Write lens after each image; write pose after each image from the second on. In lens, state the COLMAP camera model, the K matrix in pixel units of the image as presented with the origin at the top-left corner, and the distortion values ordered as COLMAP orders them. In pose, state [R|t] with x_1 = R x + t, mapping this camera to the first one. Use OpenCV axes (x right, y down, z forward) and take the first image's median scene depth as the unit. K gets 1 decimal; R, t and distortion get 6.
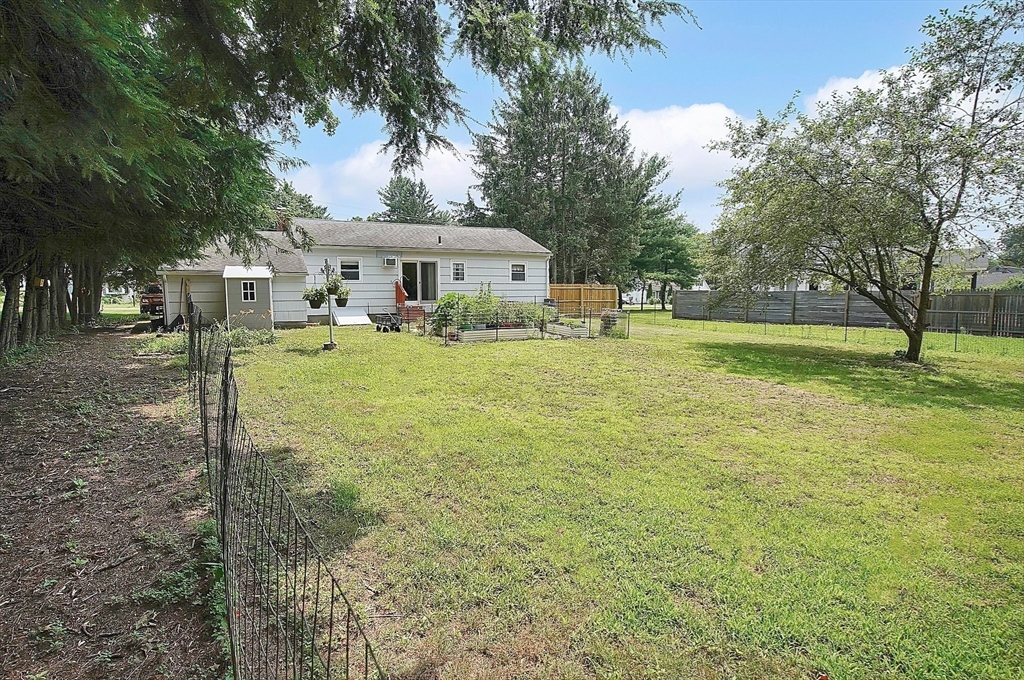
lens RADIAL K [[492.5, 0, 514.0], [0, 492.5, 329.7], [0, 0, 1]] dist [-0.051356, 0.015809]
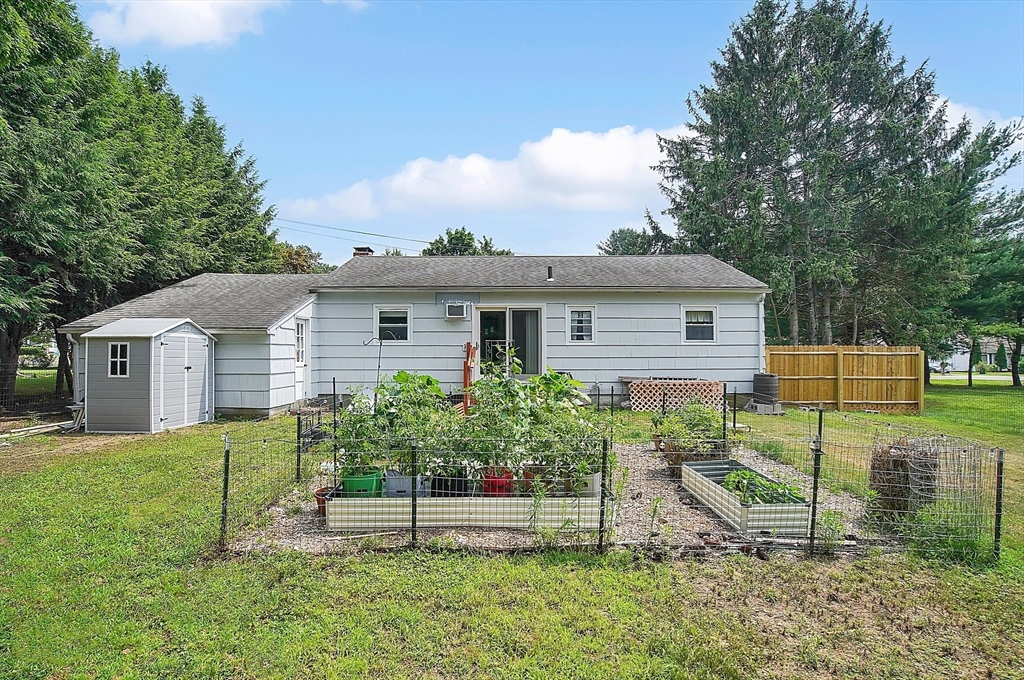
lens RADIAL K [[492.5, 0, 514.0], [0, 492.5, 329.7], [0, 0, 1]] dist [-0.051356, 0.015809]
pose [[0.881016, -0.017291, -0.472770, 0.076061], [-0.040801, 0.992831, -0.112344, -0.037449], [0.471323, 0.118267, 0.873995, 0.385365]]
